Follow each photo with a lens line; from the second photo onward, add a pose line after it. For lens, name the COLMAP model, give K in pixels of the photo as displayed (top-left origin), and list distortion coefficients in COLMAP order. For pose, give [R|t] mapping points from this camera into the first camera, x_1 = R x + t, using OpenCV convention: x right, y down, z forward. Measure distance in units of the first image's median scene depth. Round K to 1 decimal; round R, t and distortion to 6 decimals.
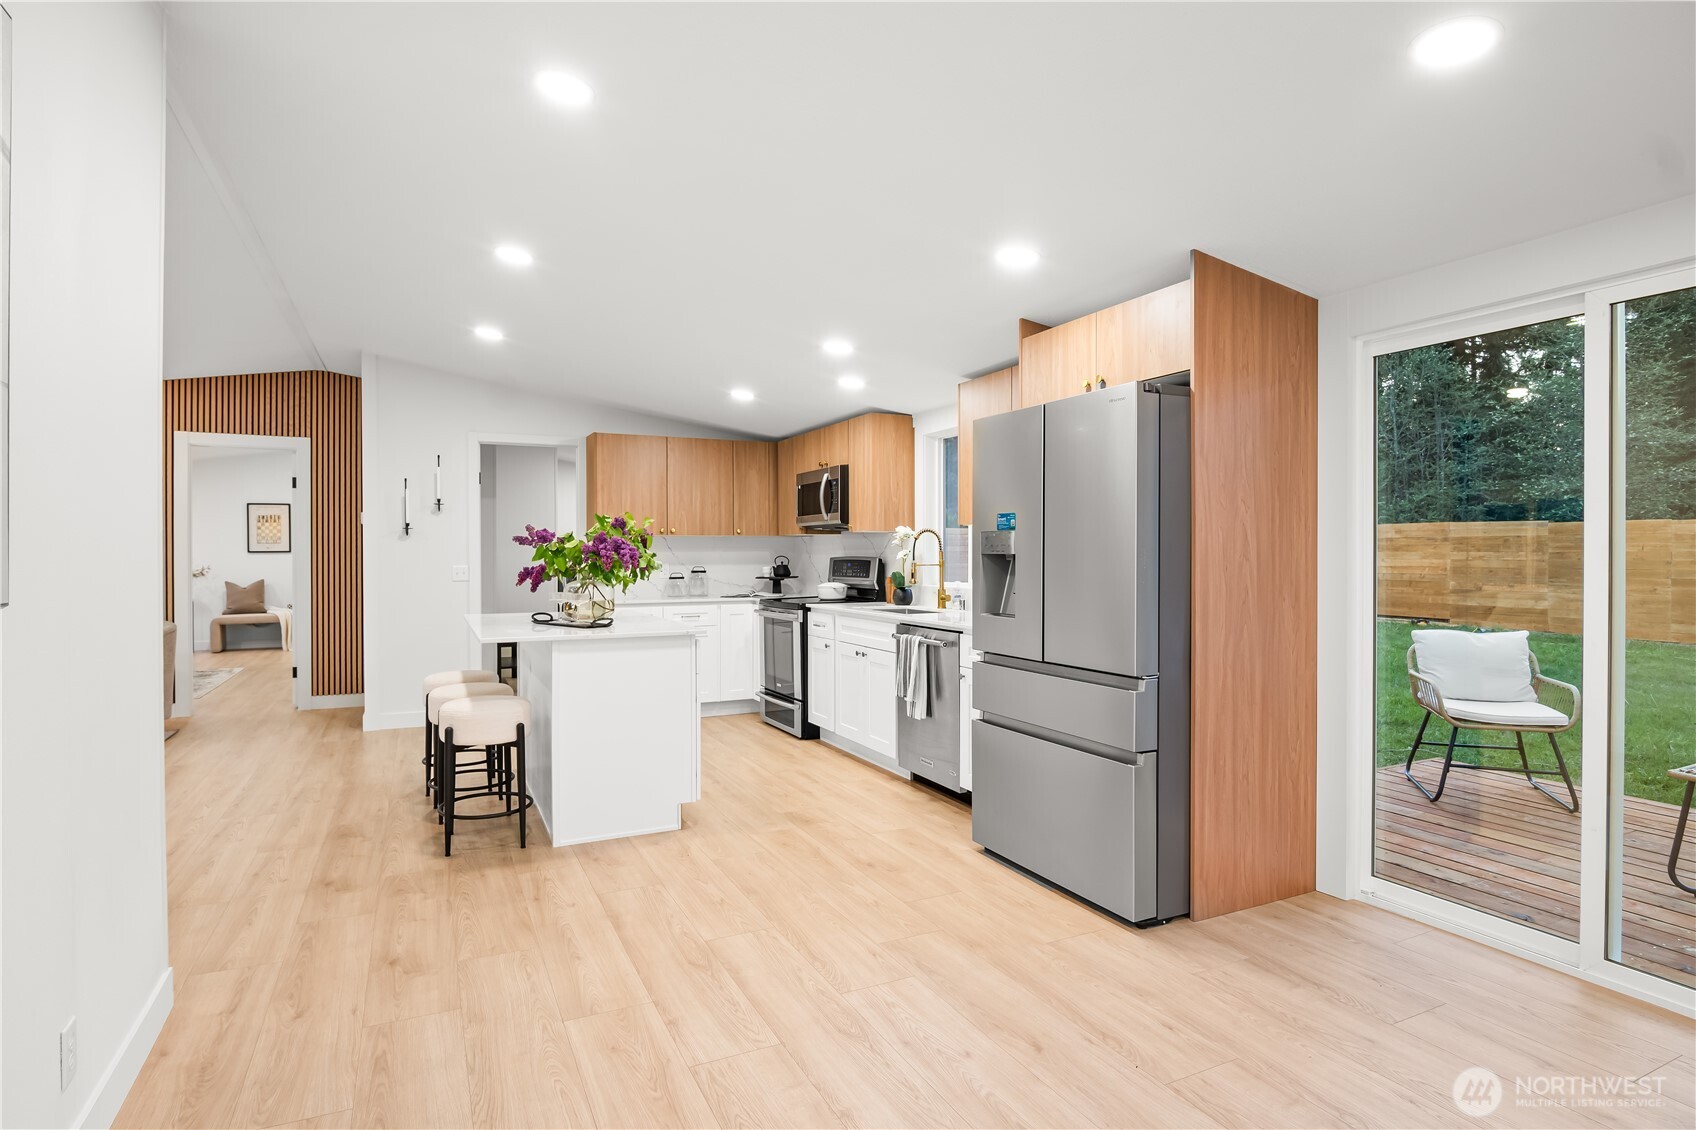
lens RADIAL K [[896.0, 0, 848.0], [0, 896.0, 559.7], [0, 0, 1]] dist [0.002264, 0.000203]
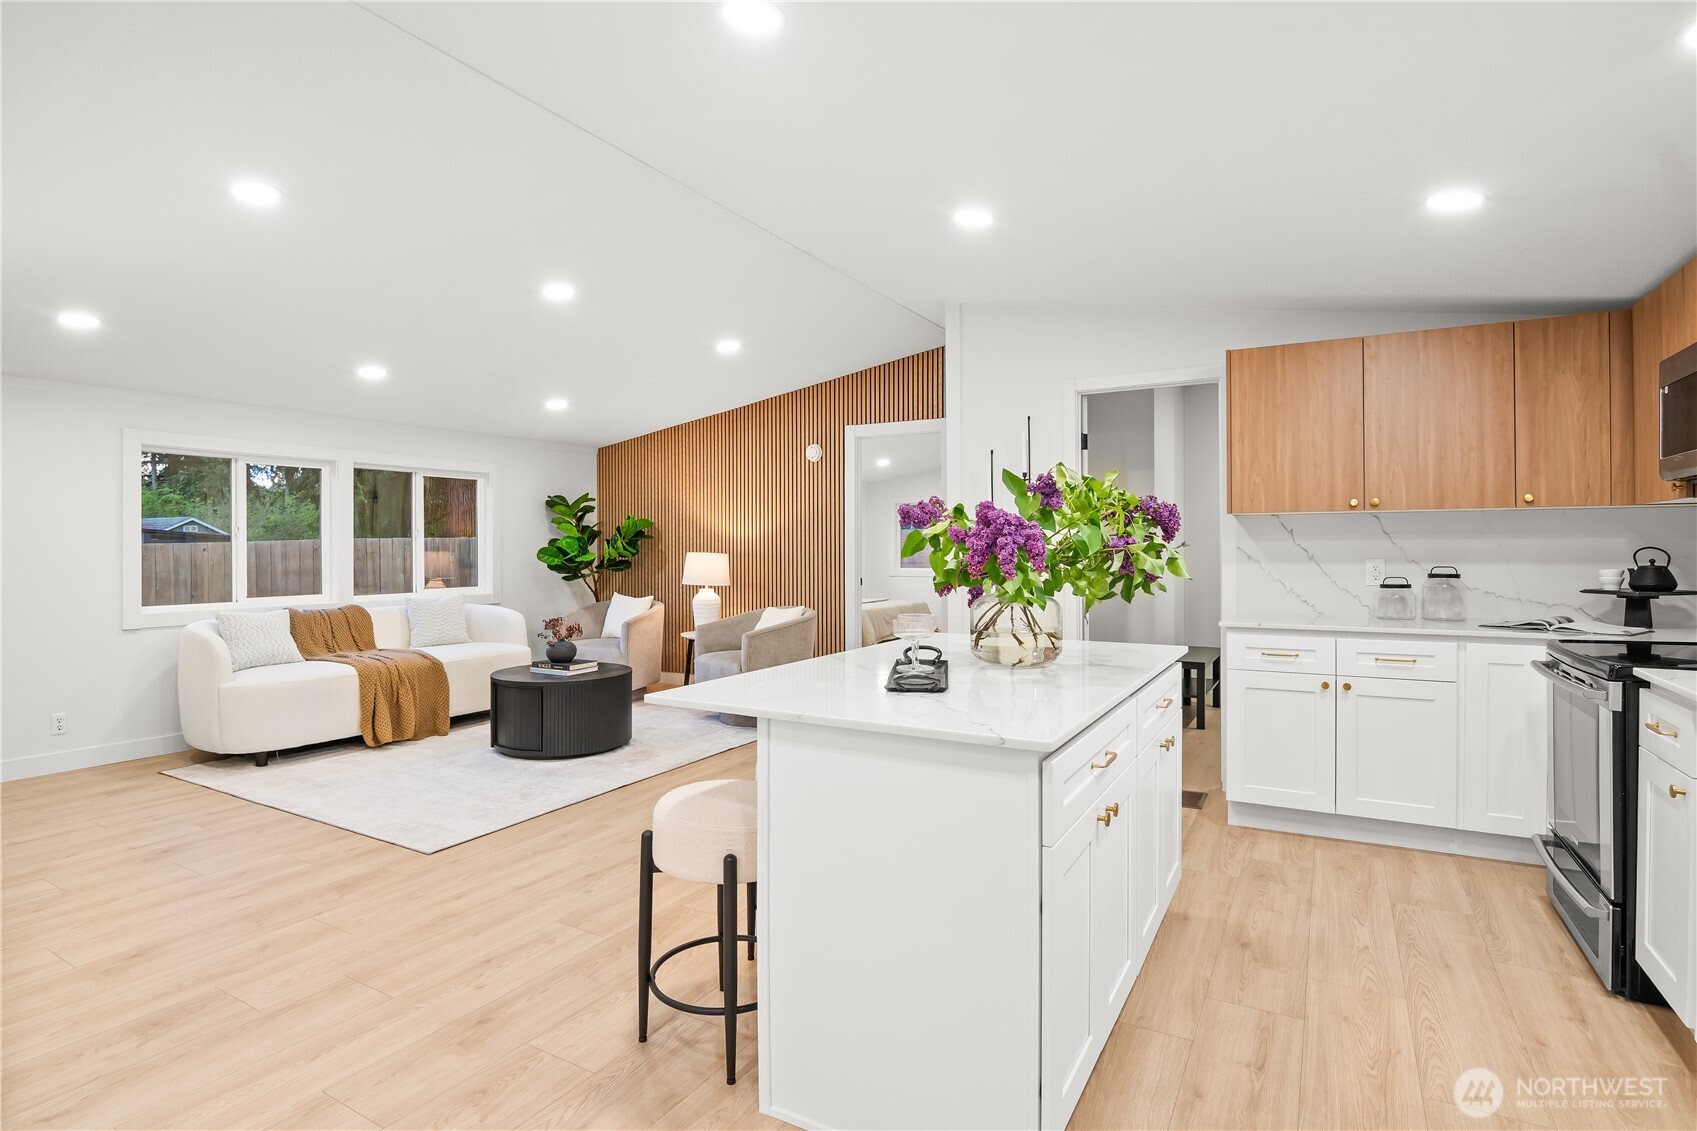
lens RADIAL K [[837.8, 0, 844.7], [0, 837.8, 562.9], [0, 0, 1]] dist [-0.025585, -0.000378]
pose [[0.556992, 0.017251, -0.830339, 0.049724], [-0.002339, 0.999813, 0.019204, -0.003497], [0.830515, -0.008754, 0.556928, 0.421307]]
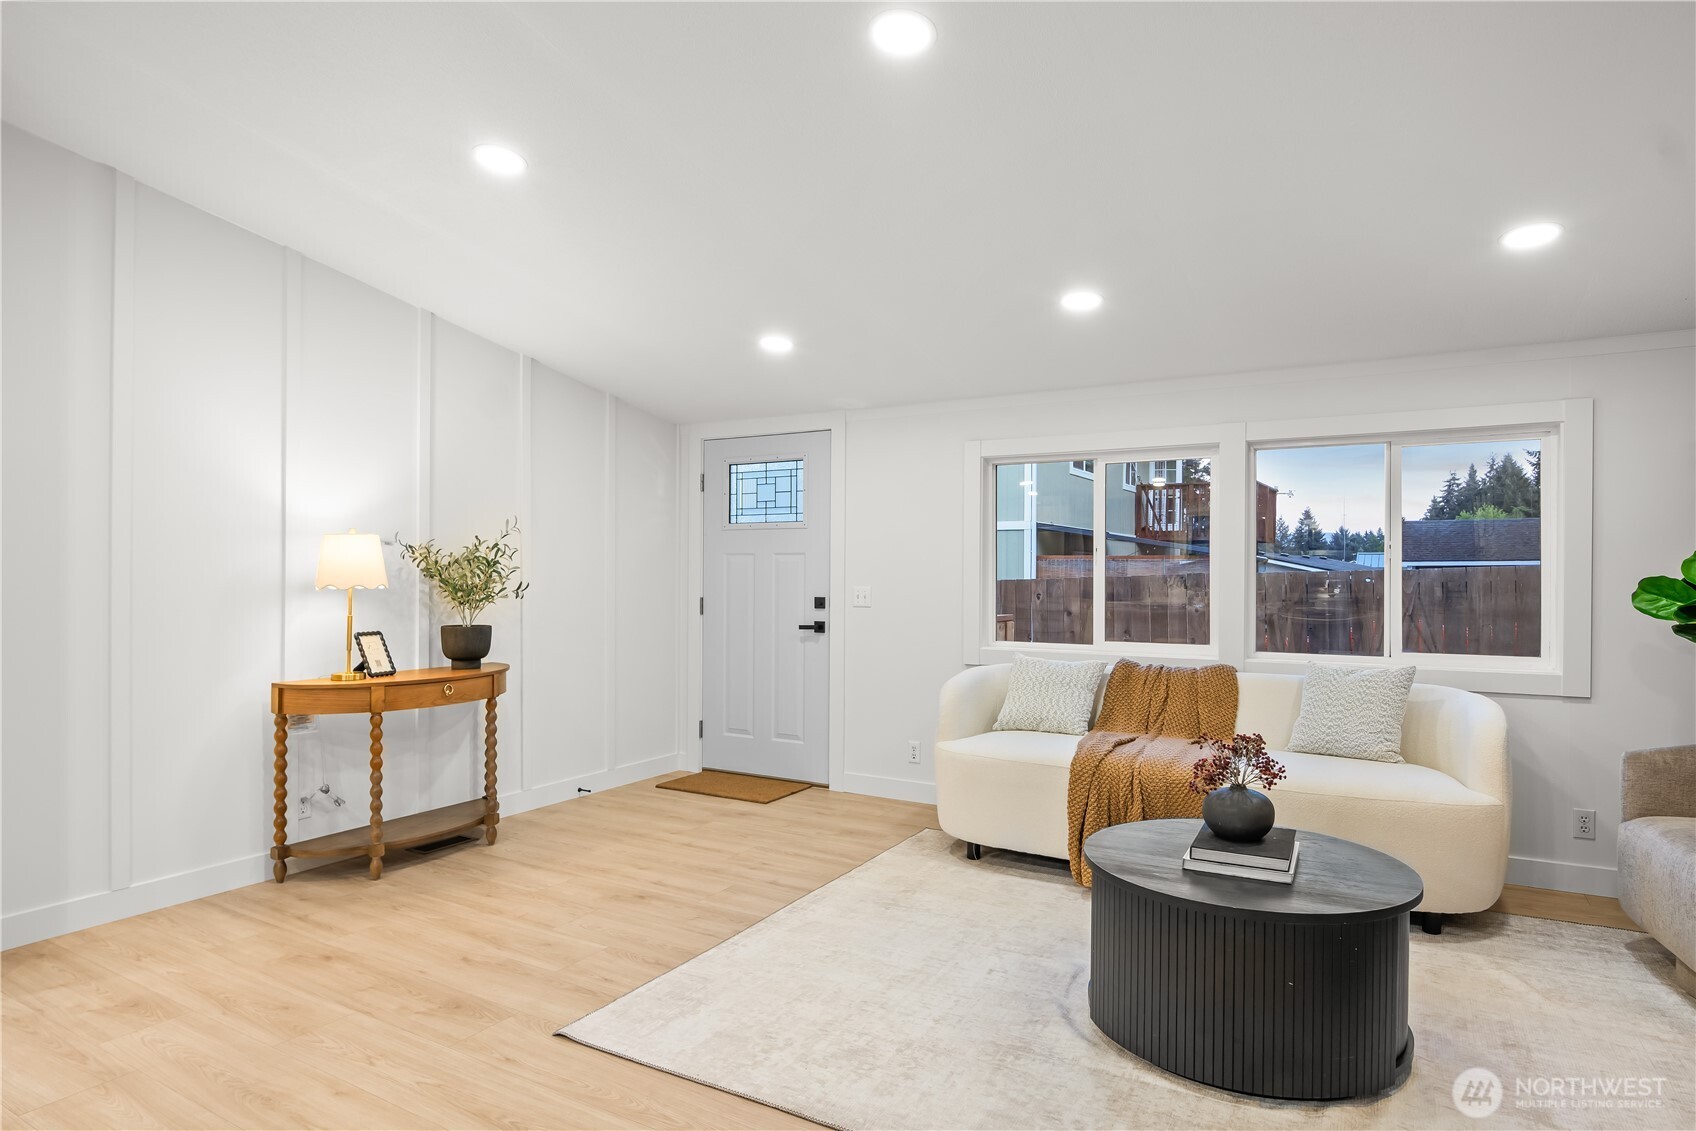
lens RADIAL K [[954.5, 0, 843.7], [0, 954.5, 566.5], [0, 0, 1]] dist [-0.020467, 0.001217]
pose [[-0.833530, -0.007109, -0.552428, -0.365367], [-0.006796, 0.999973, -0.002614, -0.005445], [0.552432, 0.001575, -0.833557, 0.849721]]
